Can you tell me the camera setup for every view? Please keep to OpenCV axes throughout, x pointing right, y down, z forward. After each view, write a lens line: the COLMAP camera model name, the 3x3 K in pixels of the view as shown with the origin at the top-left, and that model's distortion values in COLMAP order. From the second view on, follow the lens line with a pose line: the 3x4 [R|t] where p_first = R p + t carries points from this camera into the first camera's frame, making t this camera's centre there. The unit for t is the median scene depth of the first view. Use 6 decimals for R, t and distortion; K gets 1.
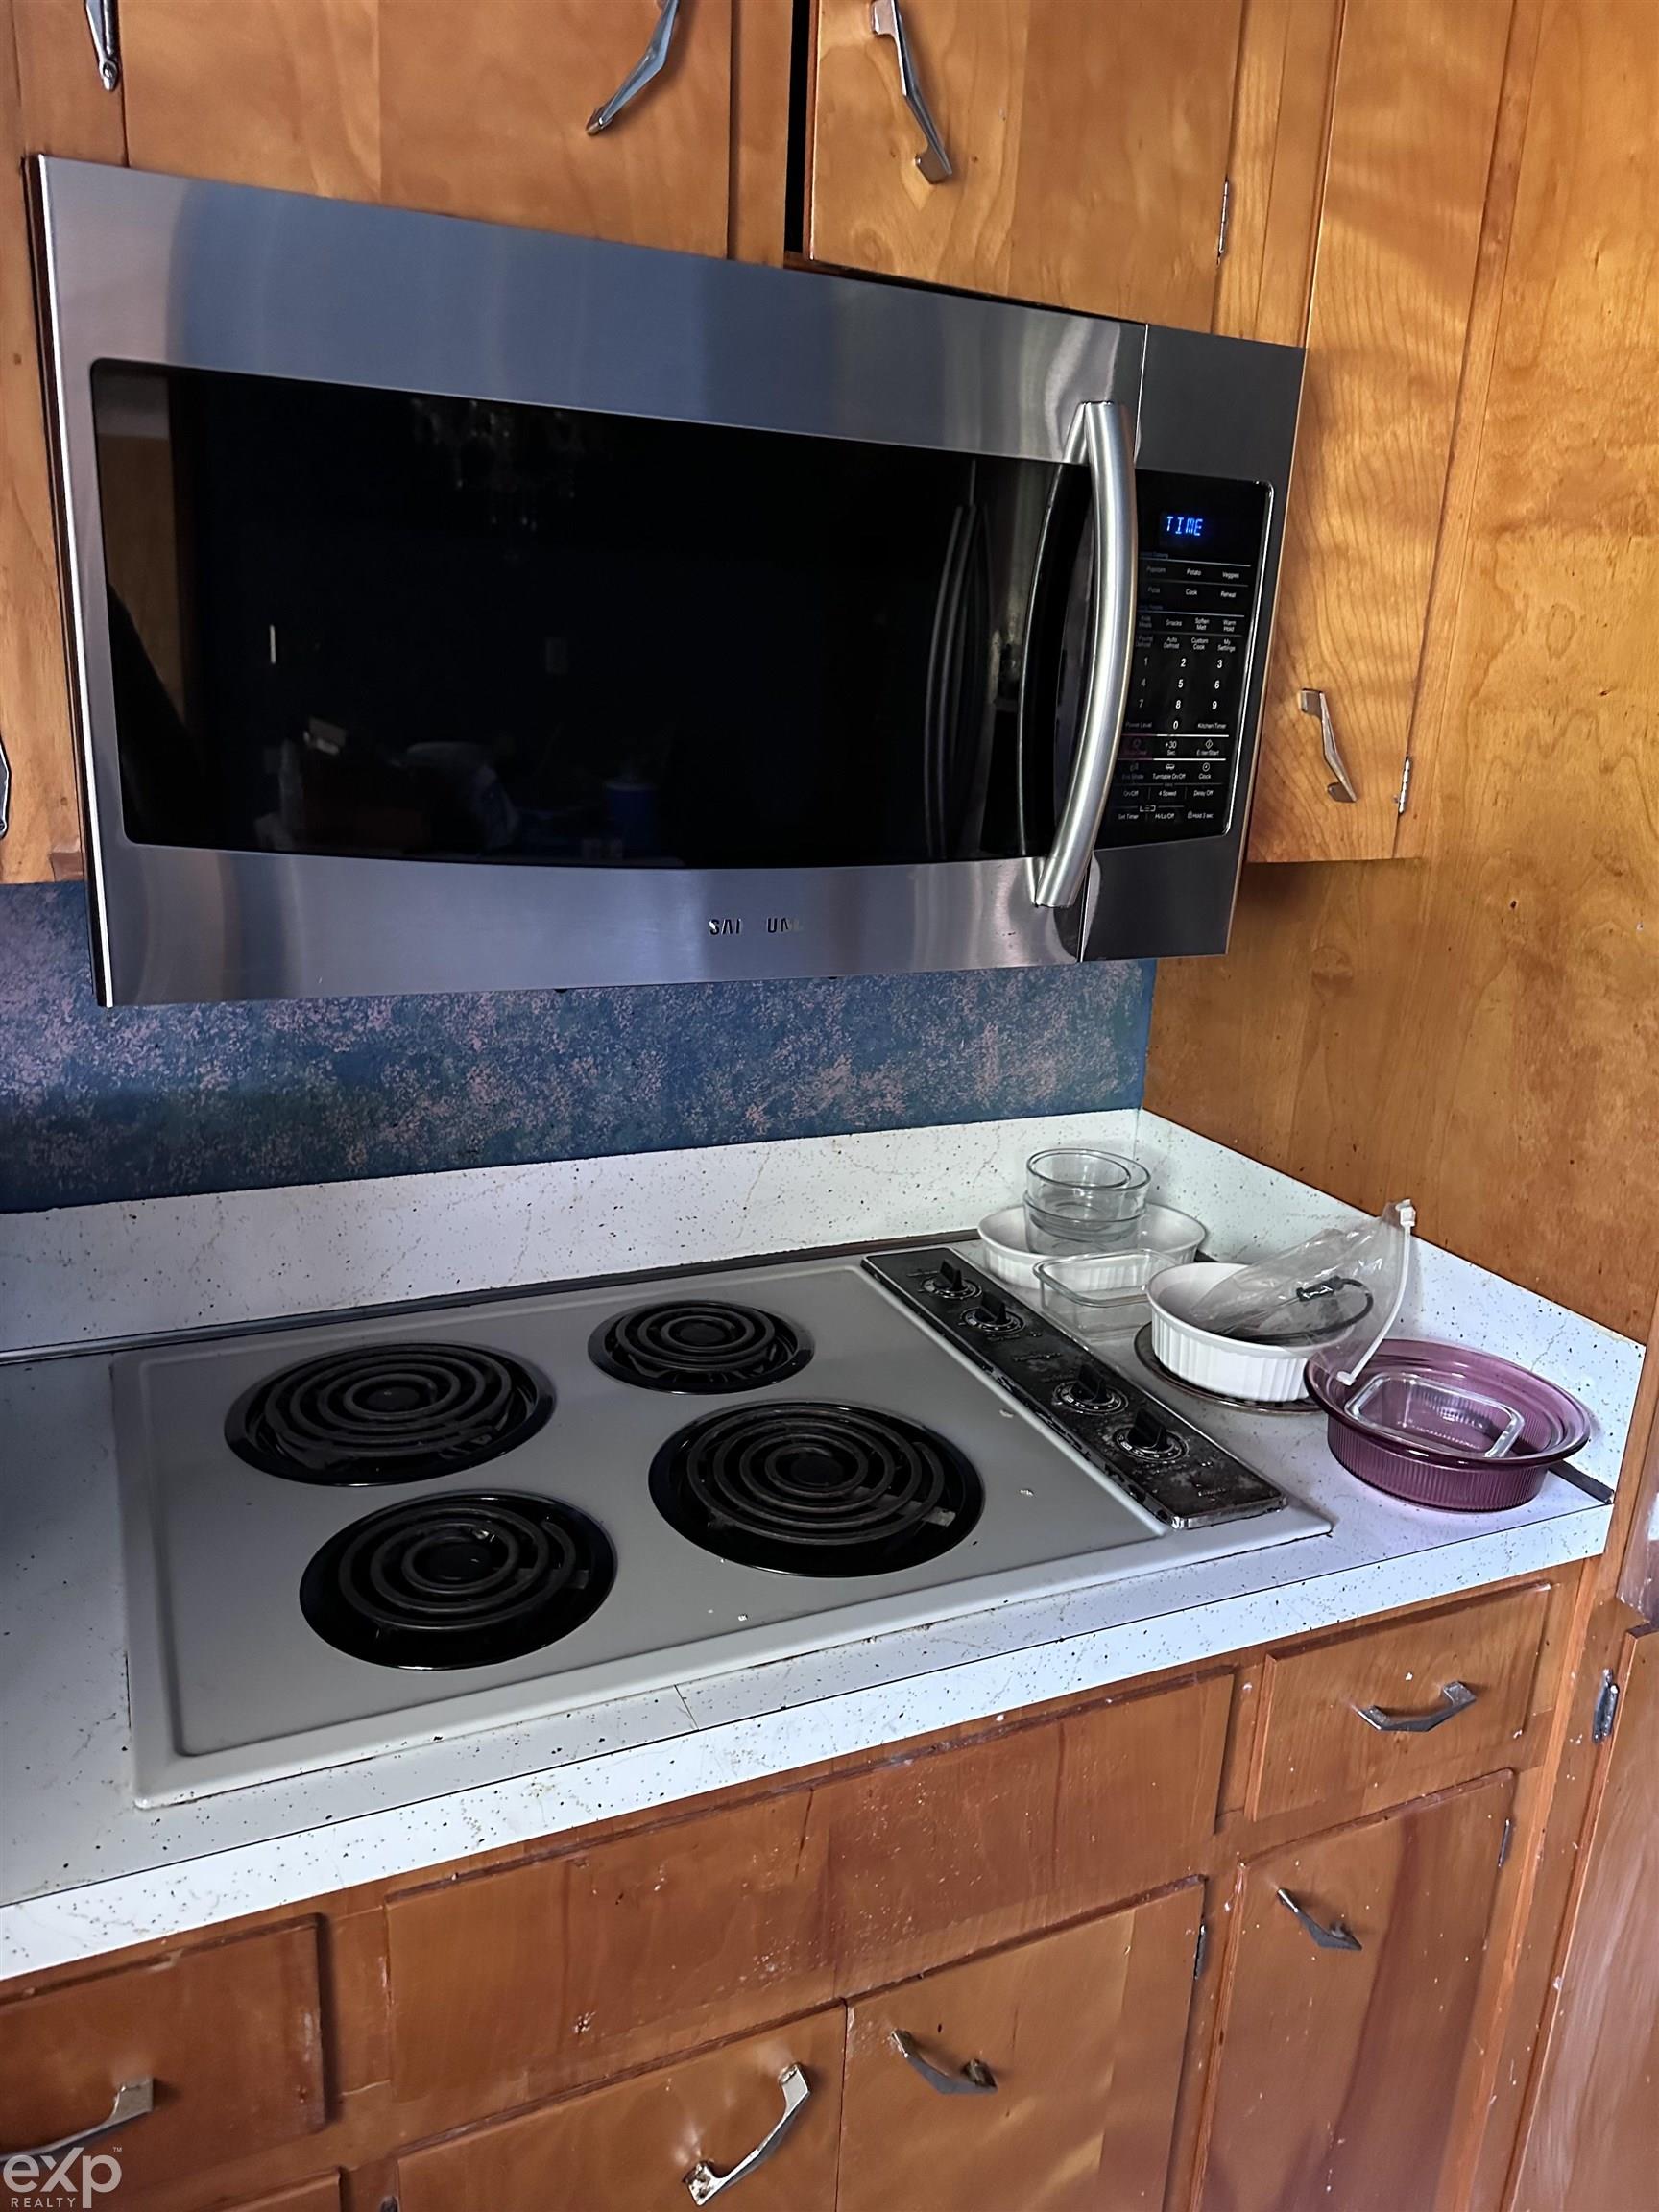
lens RADIAL K [[1544.3, 0, 829.5], [0, 1544.3, 1106.0], [0, 0, 1]] dist [0.132681, -0.201929]
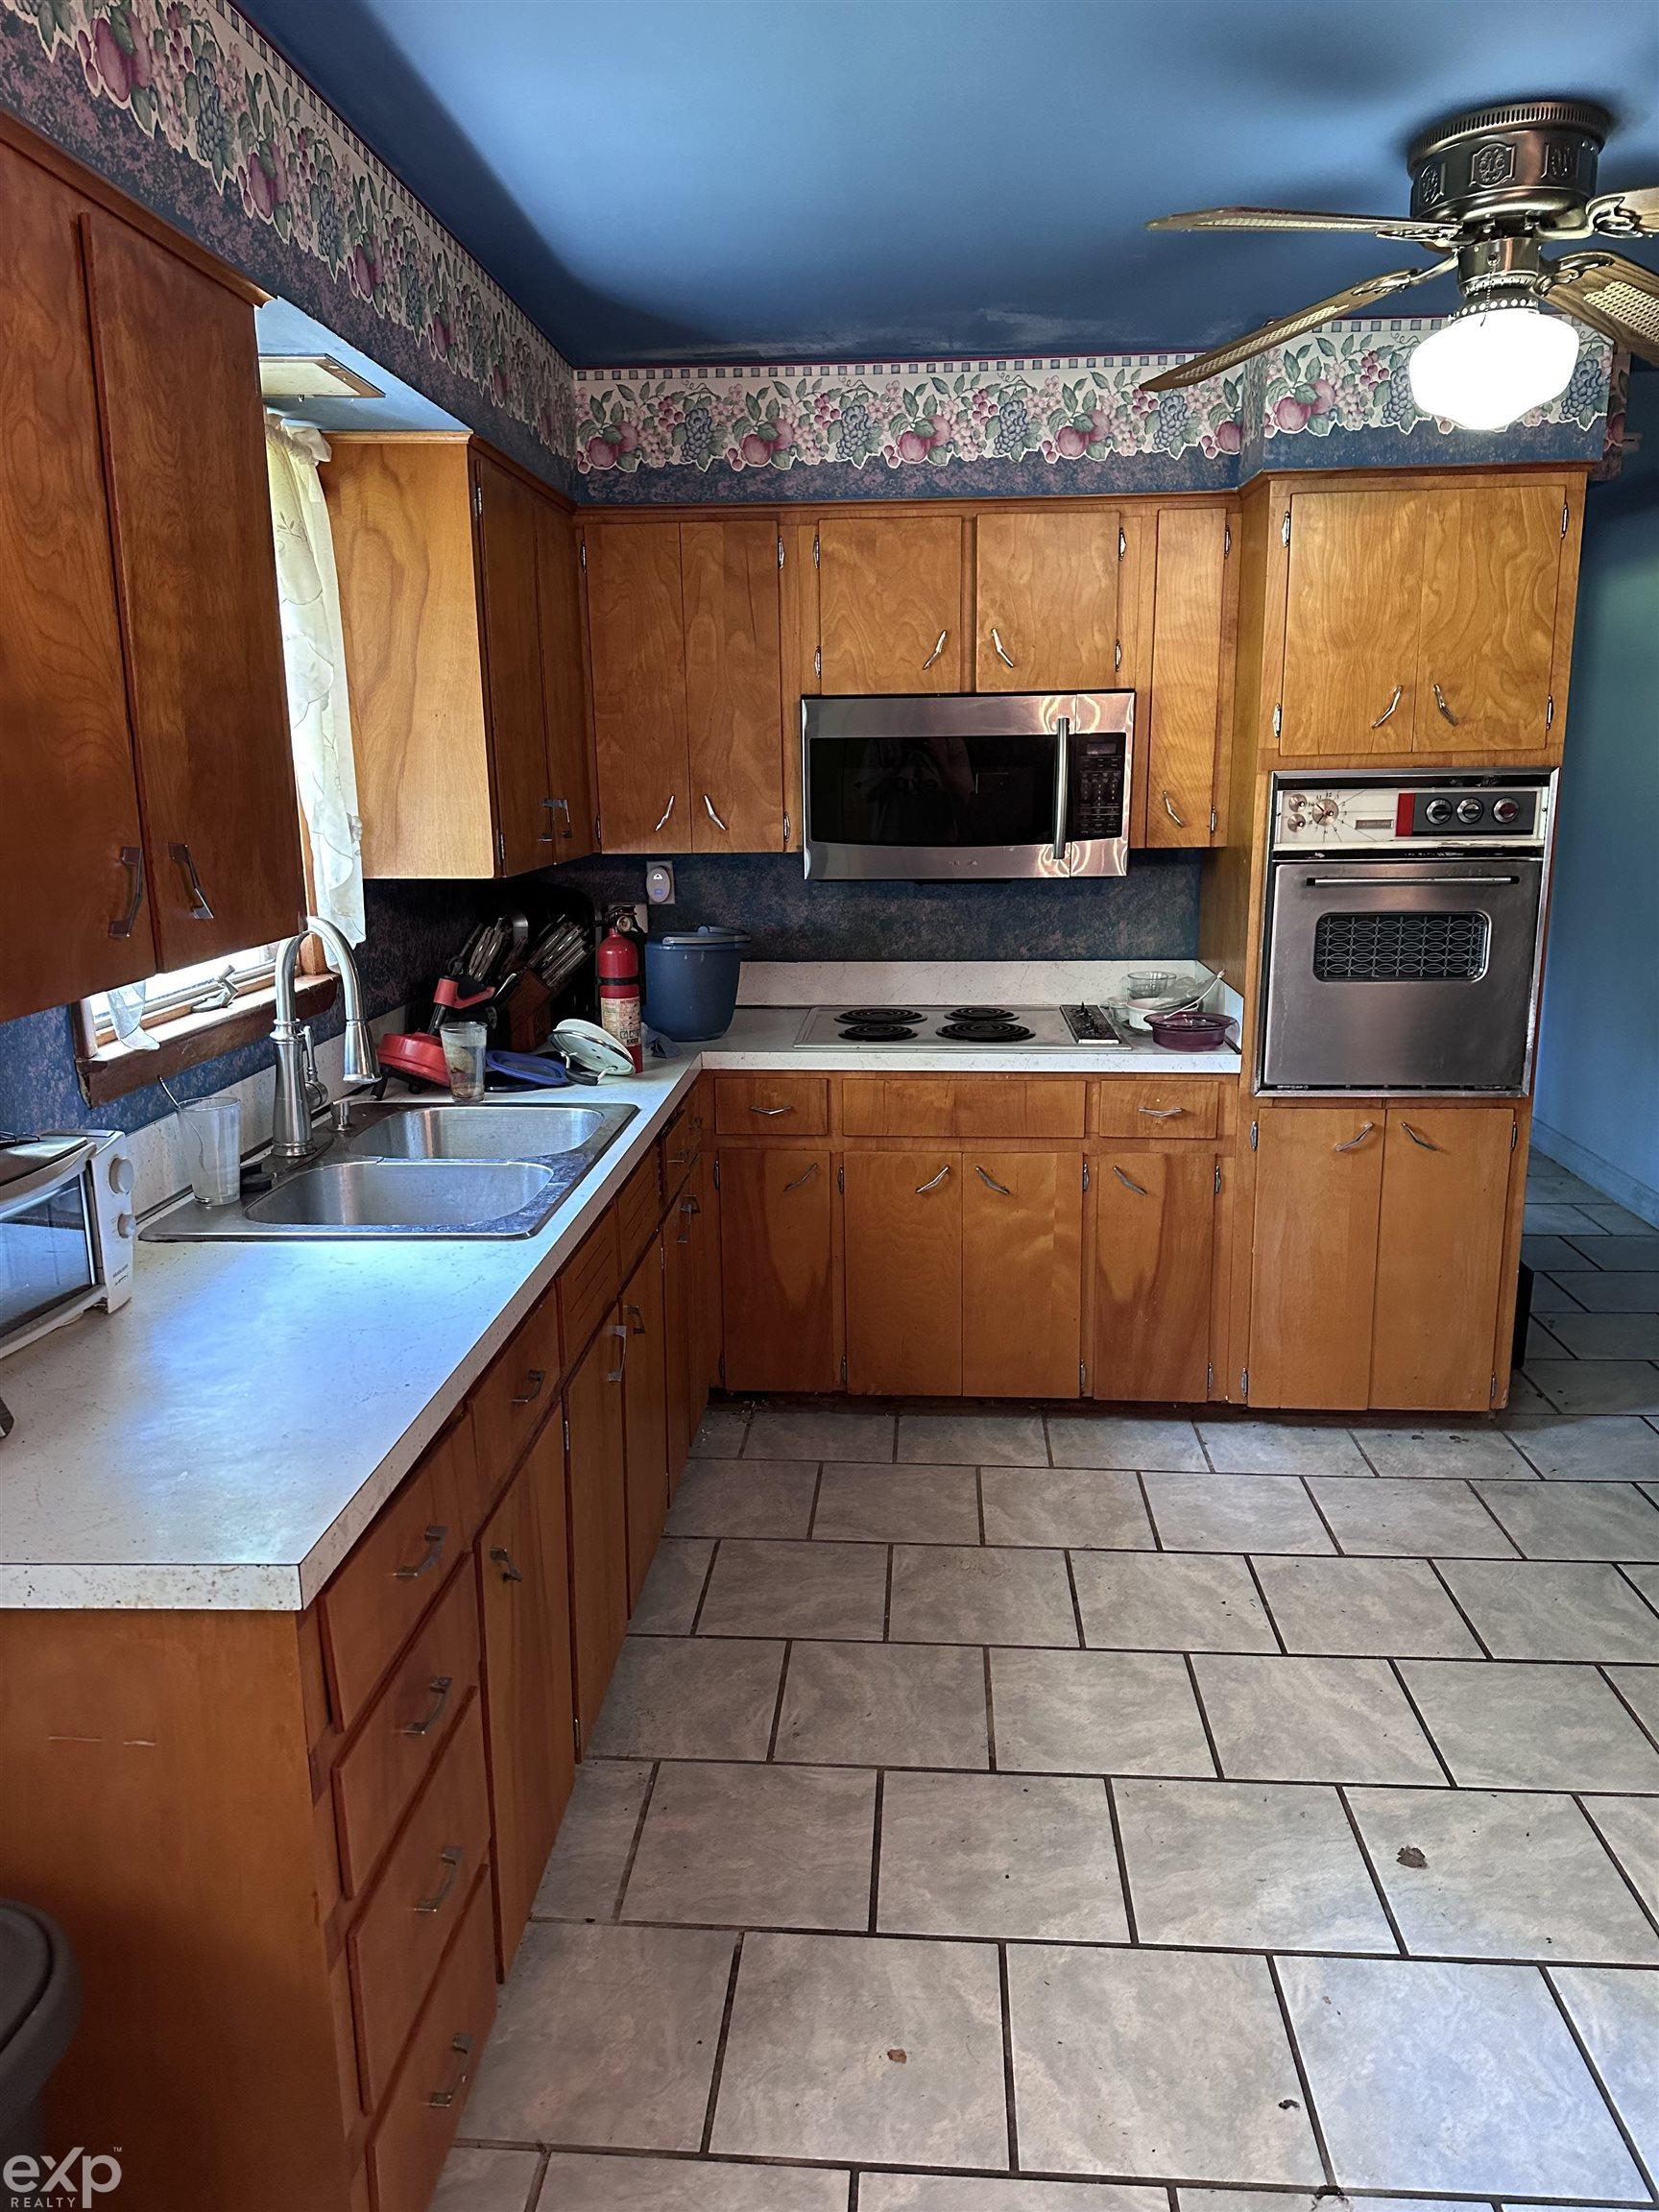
lens RADIAL K [[1544.3, 0, 829.5], [0, 1544.3, 1106.0], [0, 0, 1]] dist [0.132681, -0.201929]
pose [[0.878837, 0.048024, -0.474699, 1.203889], [-0.082475, 0.995235, -0.052005, 0.561564], [0.469939, 0.084854, 0.878611, -1.938787]]
